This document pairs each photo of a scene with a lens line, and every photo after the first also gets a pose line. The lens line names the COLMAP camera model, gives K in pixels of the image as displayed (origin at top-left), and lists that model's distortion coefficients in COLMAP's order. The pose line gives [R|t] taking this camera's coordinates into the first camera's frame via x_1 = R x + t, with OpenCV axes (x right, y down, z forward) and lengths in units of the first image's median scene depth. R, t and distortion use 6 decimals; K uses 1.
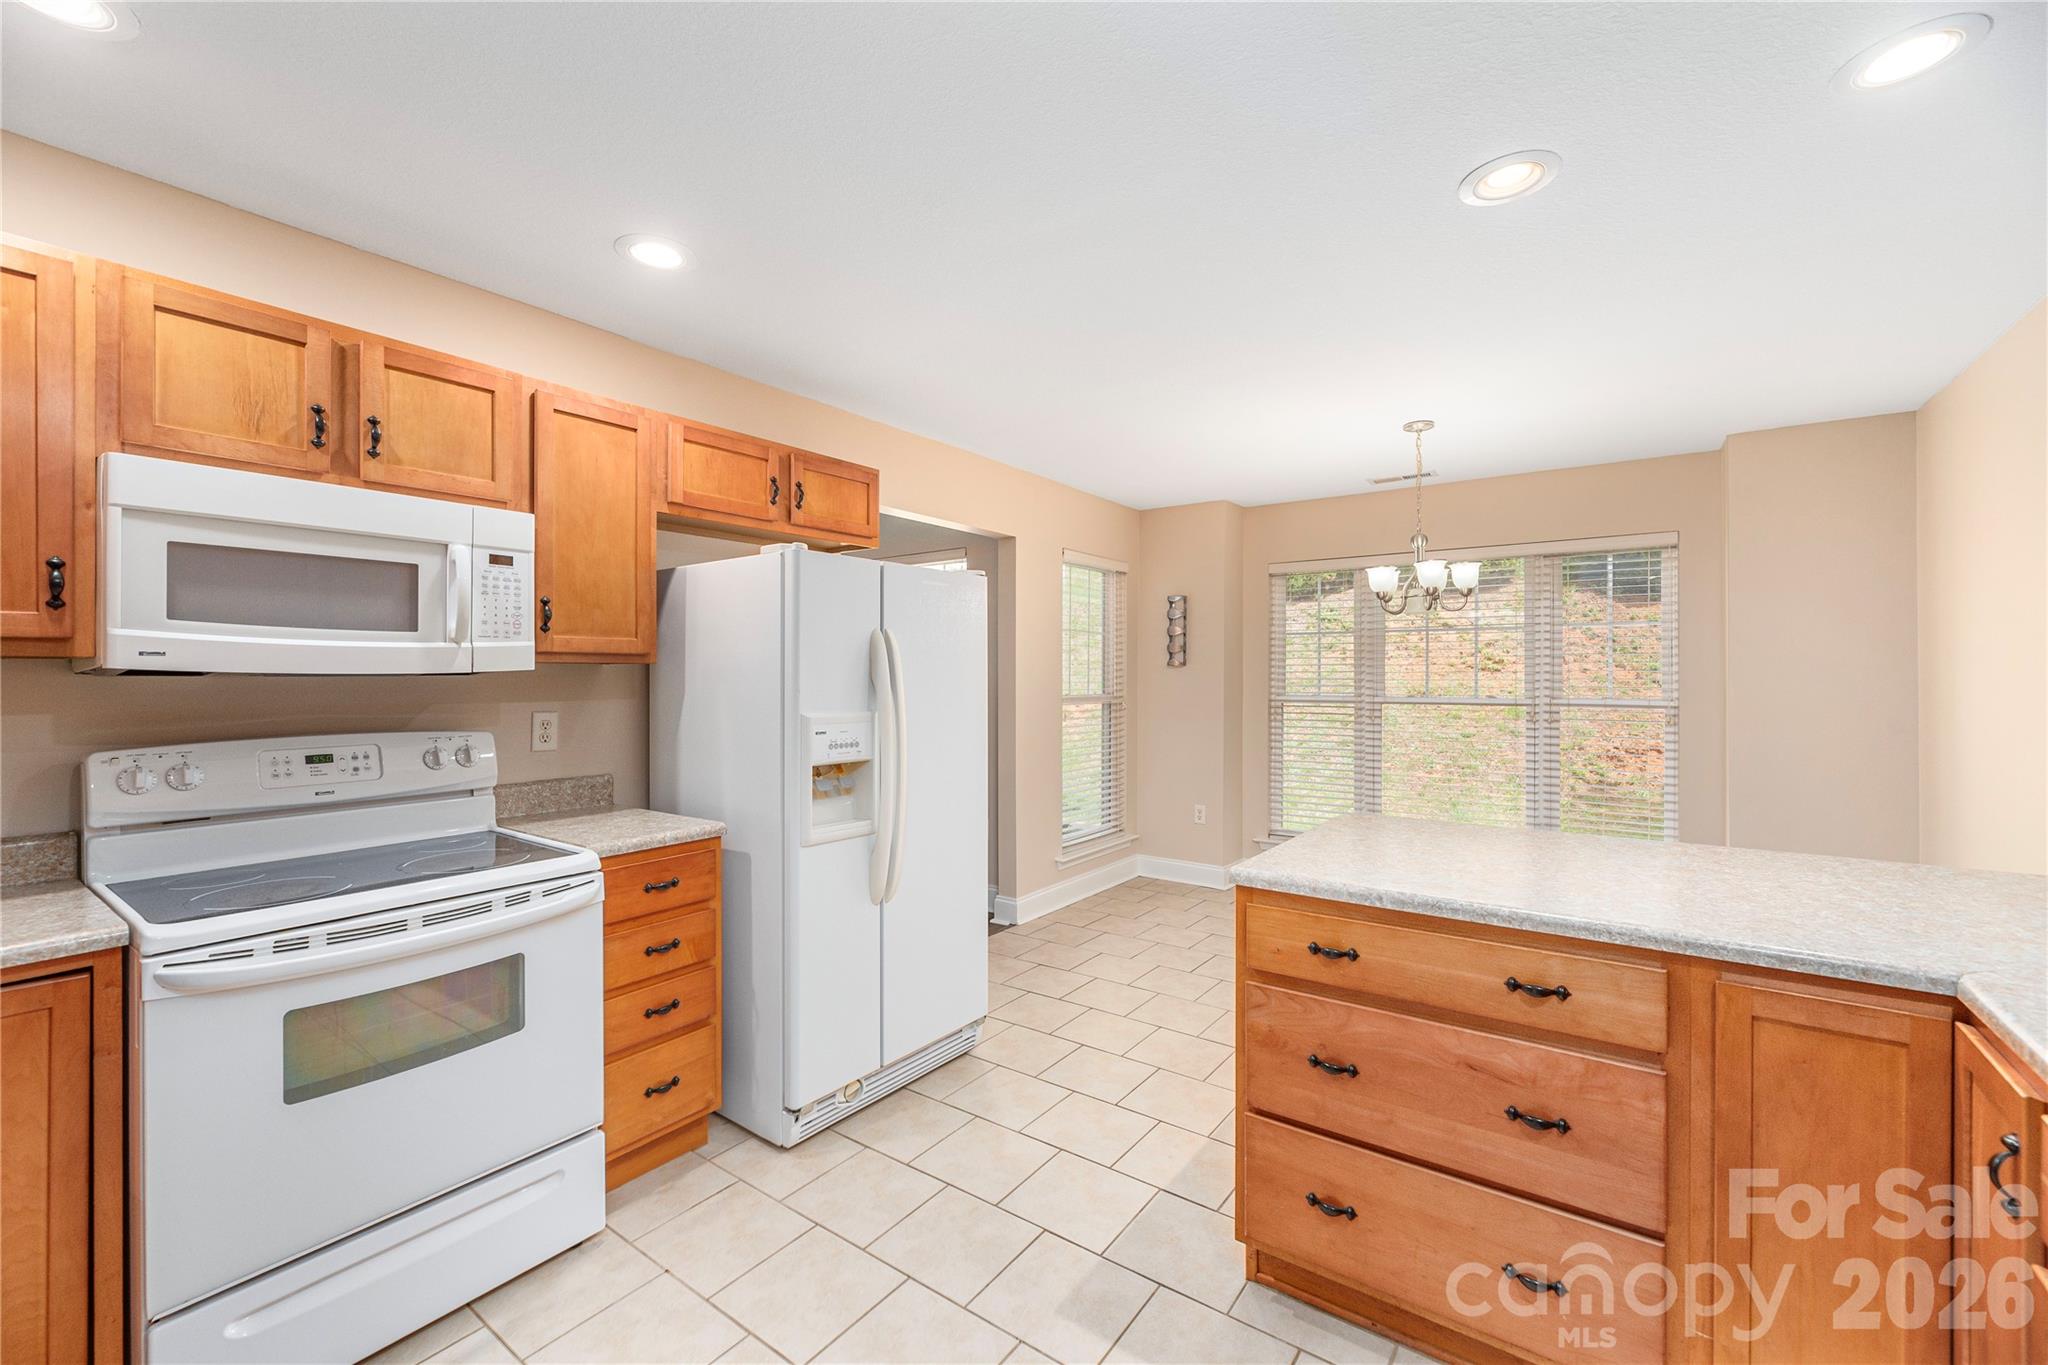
lens RADIAL K [[840.2, 0, 1022.1], [0, 840.2, 677.9], [0, 0, 1]] dist [-0.003046, -0.000295]
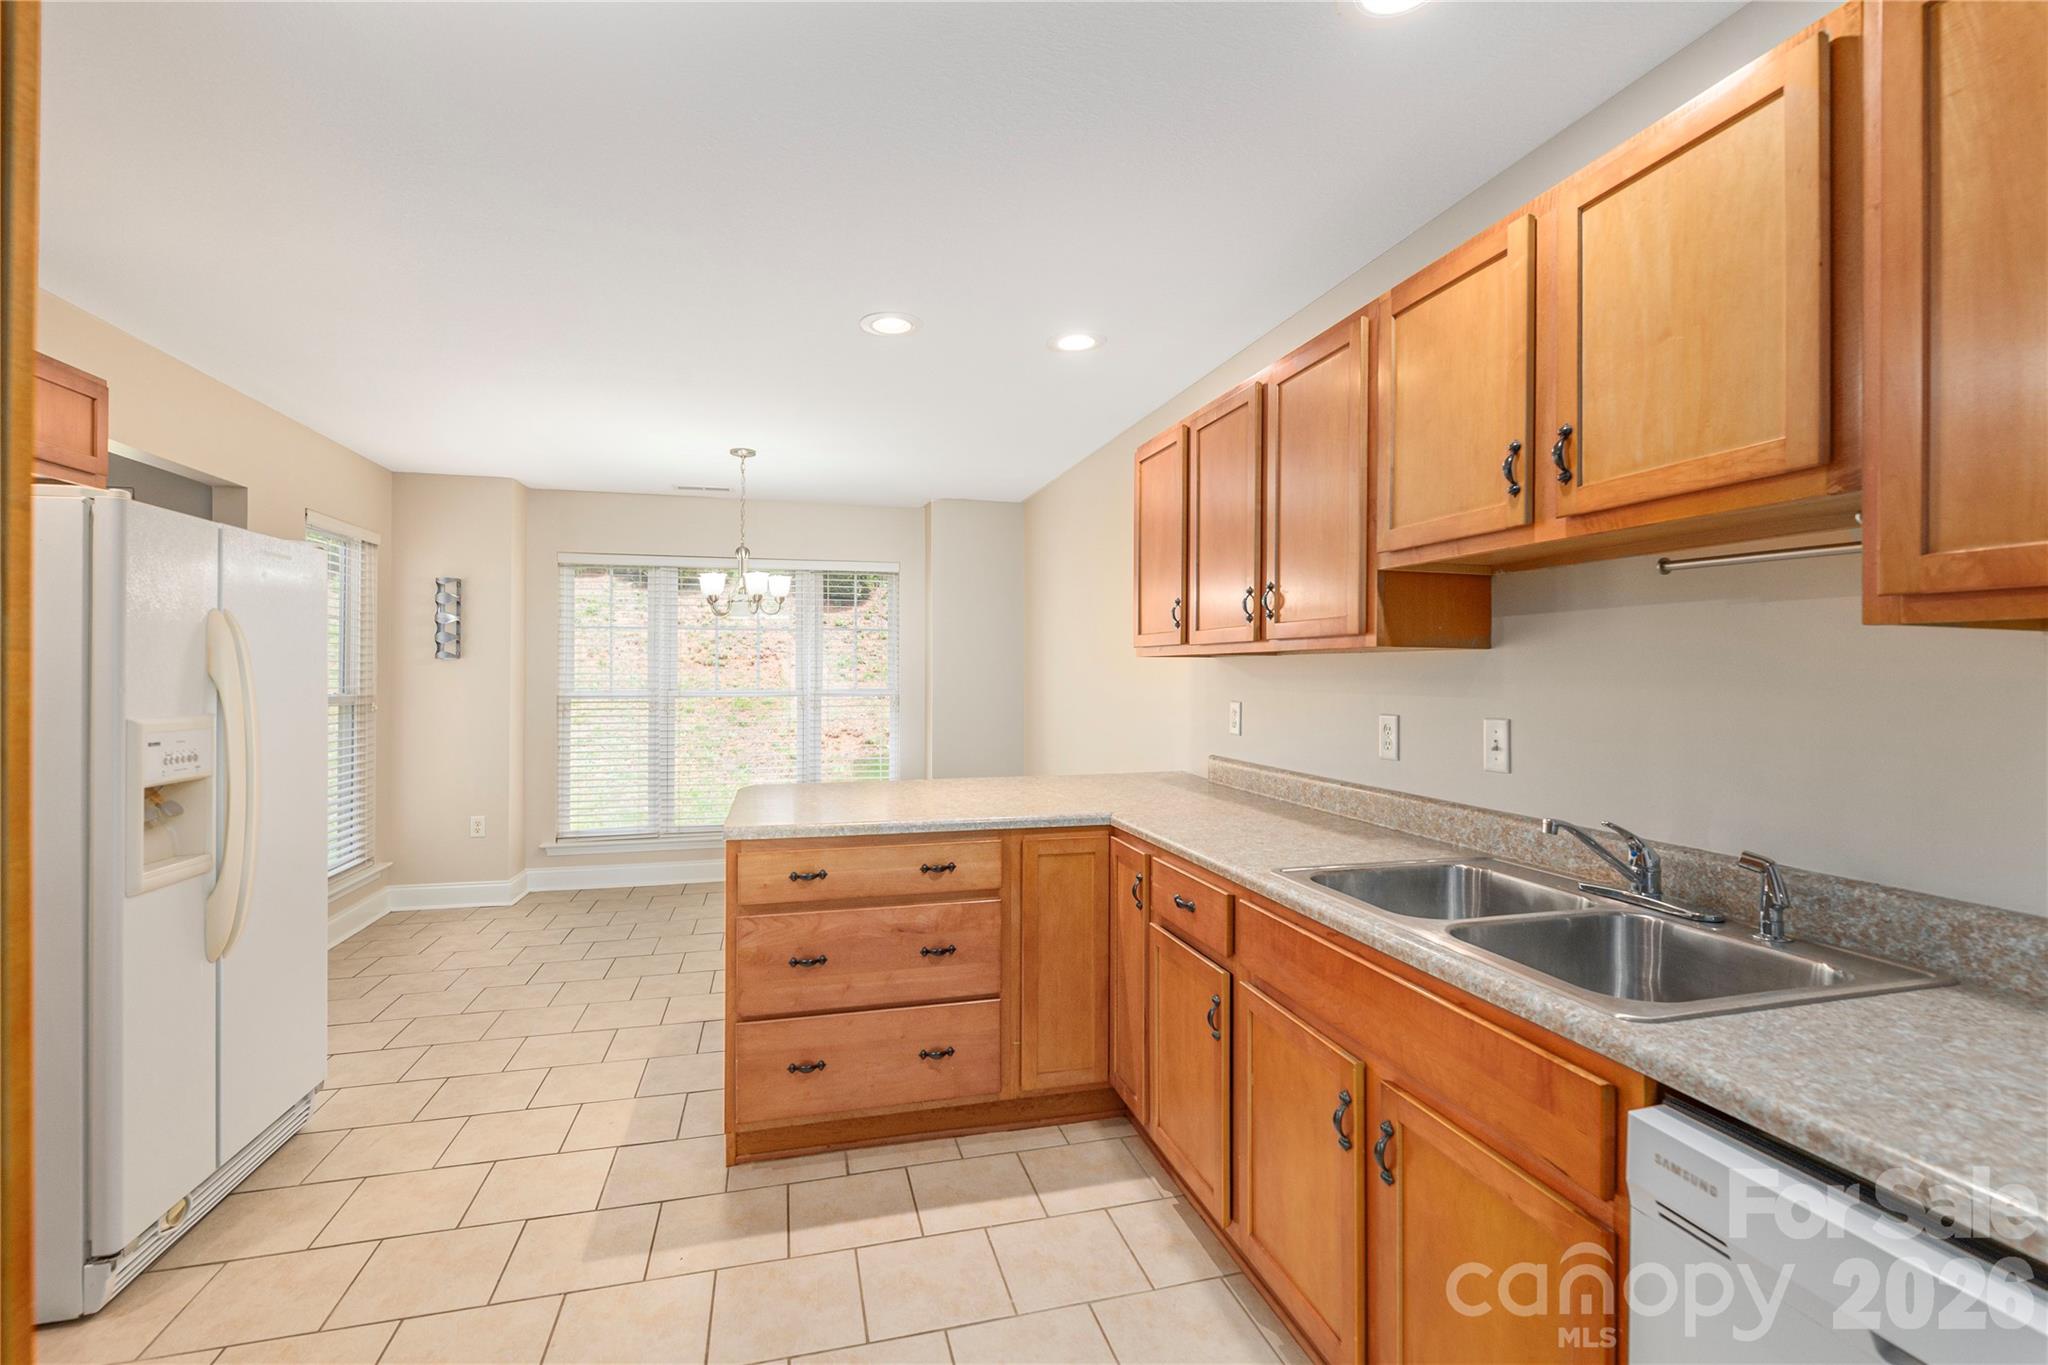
lens RADIAL K [[917.4, 0, 1024.0], [0, 917.4, 682.5], [0, 0, 1]] dist [0.001686, 0.000168]
pose [[0.632200, -0.008753, 0.774756, -0.425972], [0.001473, 0.999948, 0.010095, 0.003053], [-0.774804, -0.005241, 0.632180, -0.148777]]
